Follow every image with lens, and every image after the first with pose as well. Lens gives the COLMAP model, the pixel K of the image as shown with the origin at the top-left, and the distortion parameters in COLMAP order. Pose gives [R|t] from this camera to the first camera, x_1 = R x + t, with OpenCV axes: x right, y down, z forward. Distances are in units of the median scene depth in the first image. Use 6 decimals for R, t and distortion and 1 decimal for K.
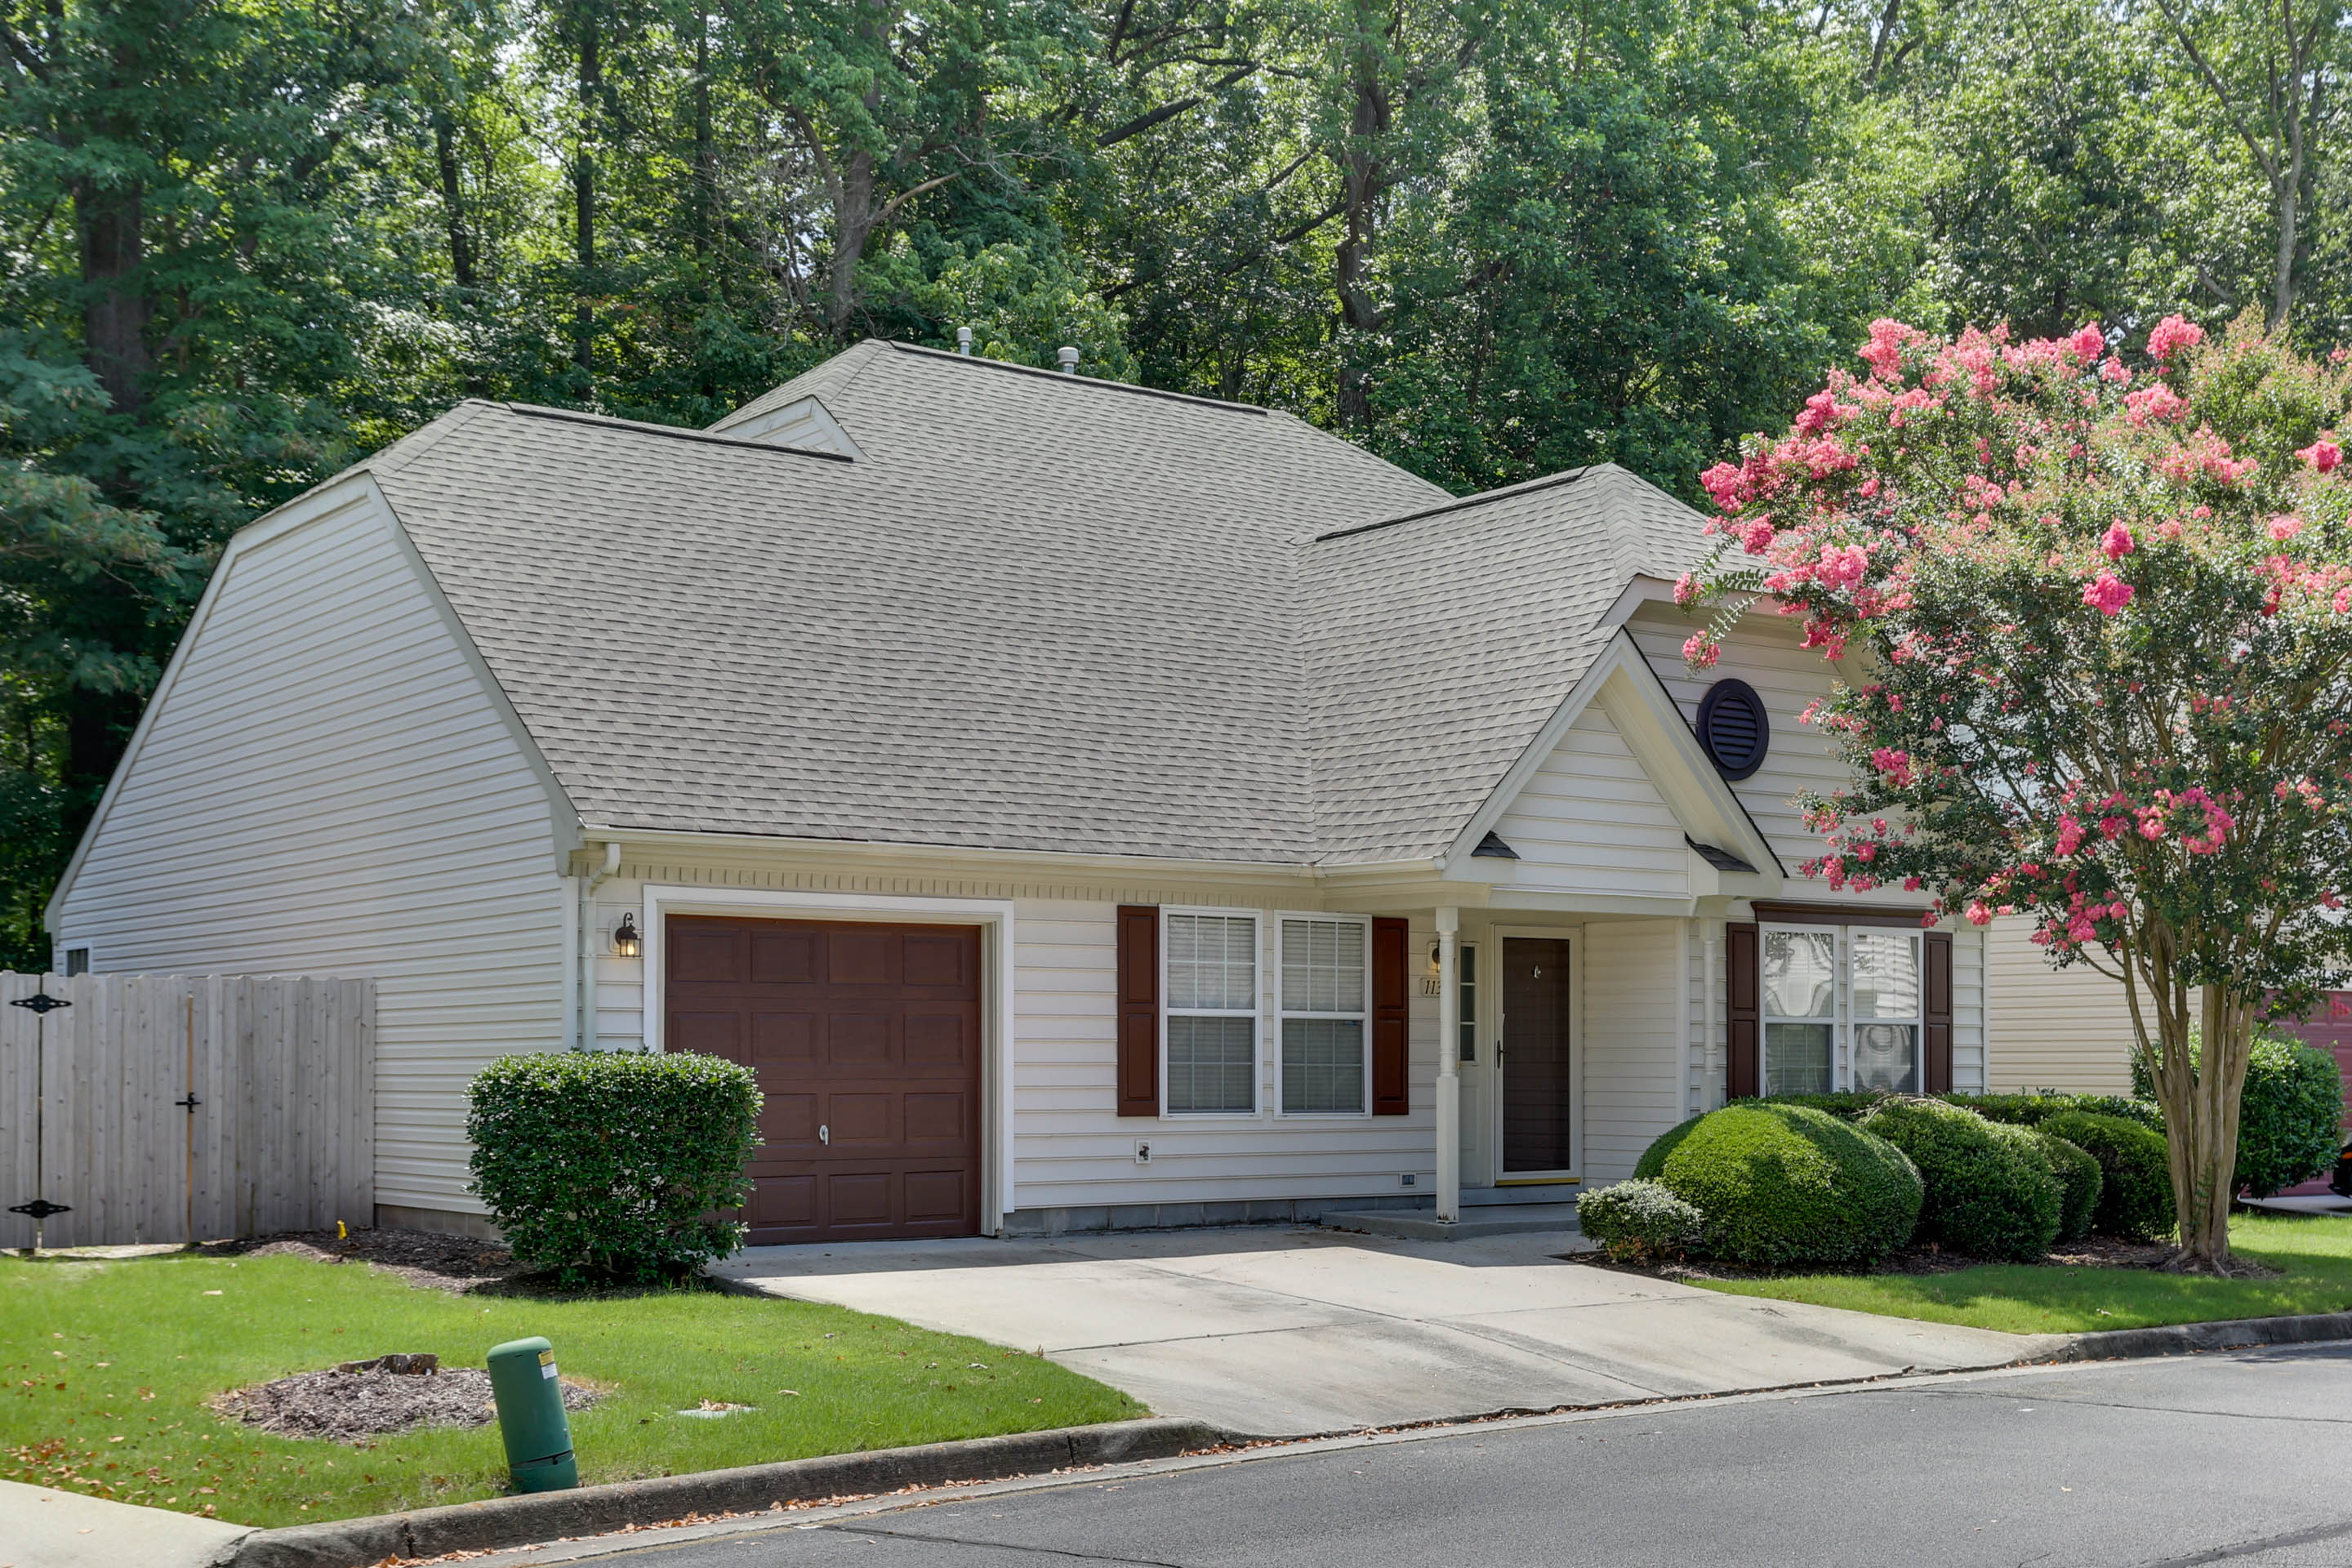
lens RADIAL K [[2854.7, 0, 1158.0], [0, 2854.7, 852.3], [0, 0, 1]] dist [0.014115, 0.014475]
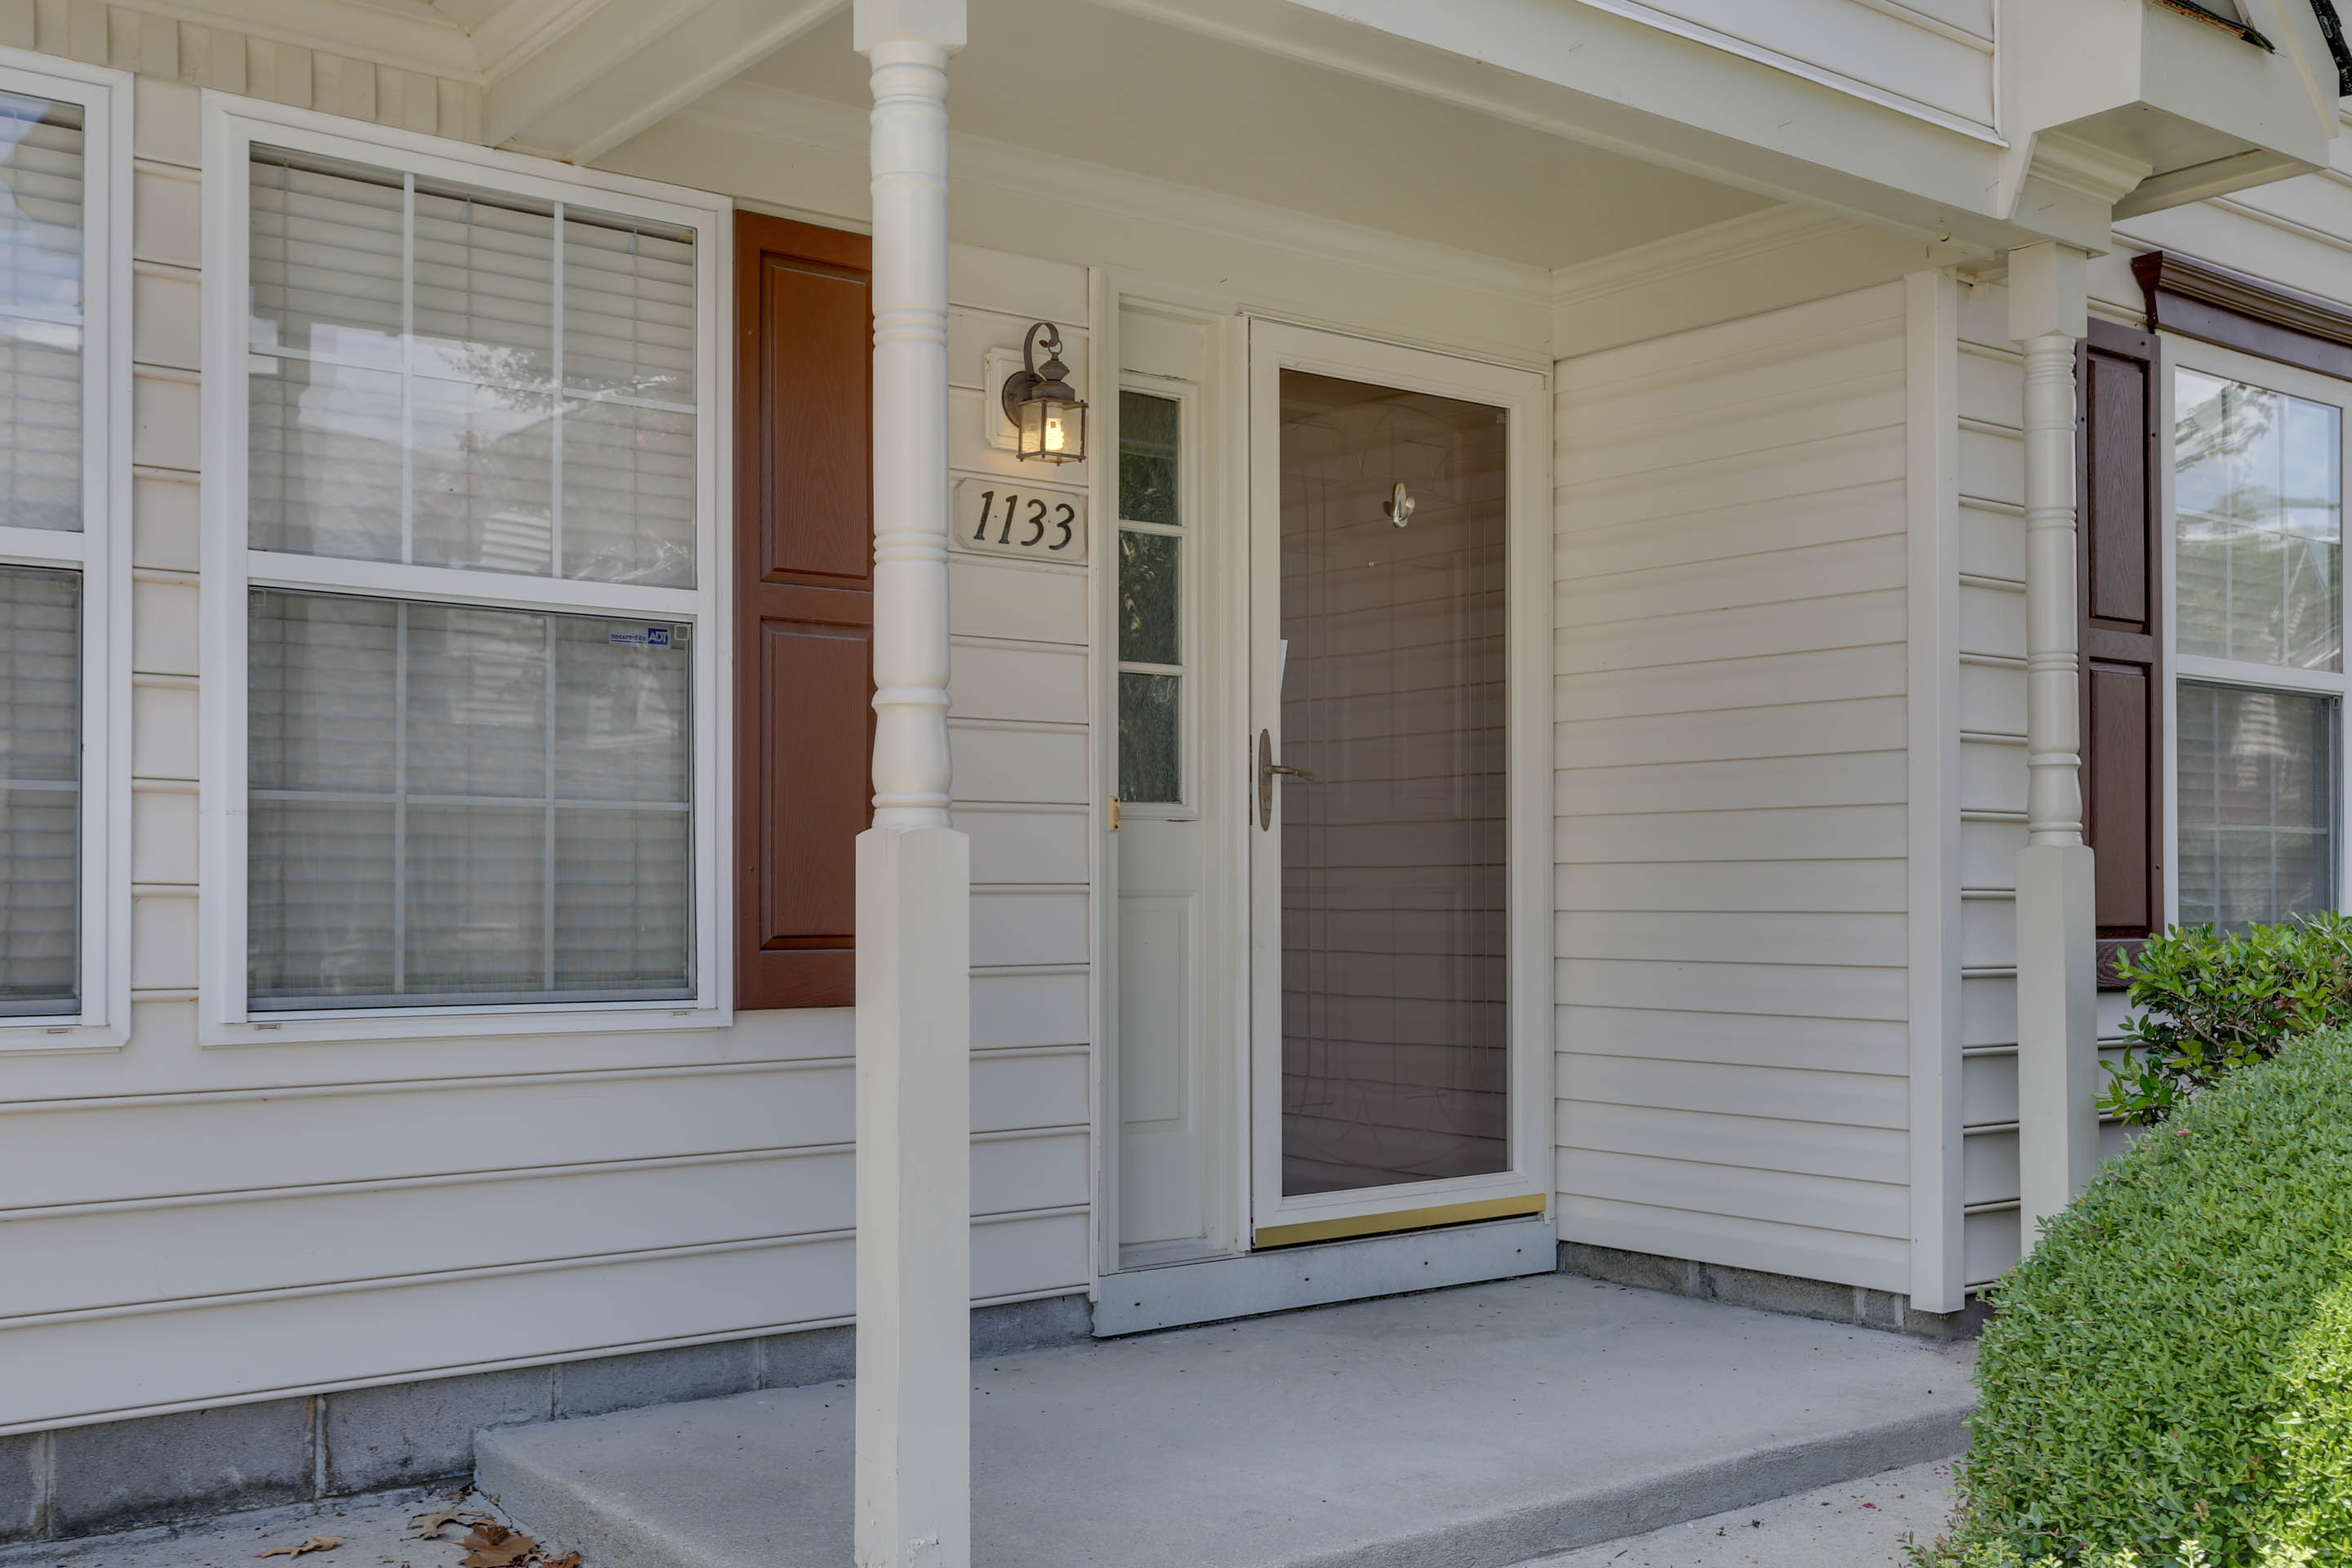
lens RADIAL K [[2289.6, 0, 1178.7], [0, 2289.6, 832.3], [0, 0, 1]] dist [-0.002670, 0.003725]
pose [[0.999314, -0.003344, 0.036877, 0.112615], [0.001508, 0.998763, 0.049707, 0.071191], [-0.036997, -0.049617, 0.998083, 0.852540]]
